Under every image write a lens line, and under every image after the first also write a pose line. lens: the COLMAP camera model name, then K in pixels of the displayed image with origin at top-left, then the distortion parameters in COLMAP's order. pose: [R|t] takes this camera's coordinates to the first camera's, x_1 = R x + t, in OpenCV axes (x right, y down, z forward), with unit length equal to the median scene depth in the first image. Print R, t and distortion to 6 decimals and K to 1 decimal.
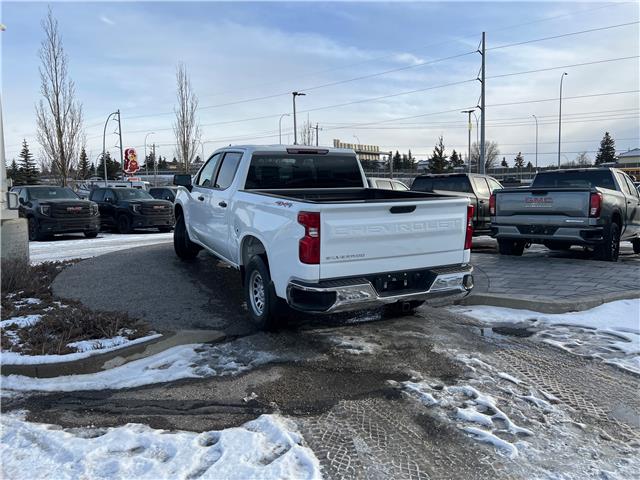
lens RADIAL K [[475.6, 0, 320.0], [0, 475.6, 240.0], [0, 0, 1]] dist [0.055929, -0.060106]
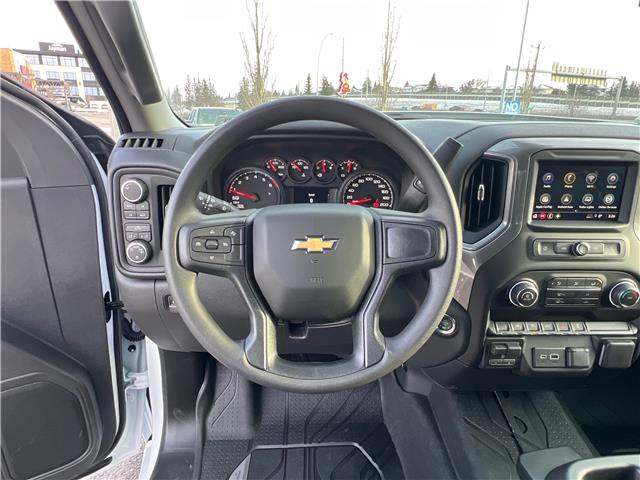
lens RADIAL K [[395.3, 0, 320.0], [0, 395.3, 240.0], [0, 0, 1]] dist [0.001181, -0.001644]
pose [[0.900213, 0.169706, -0.401018, -0.282793], [-0.083063, 0.970943, 0.224431, -0.233030], [0.427453, -0.168726, 0.888153, 1.618100]]
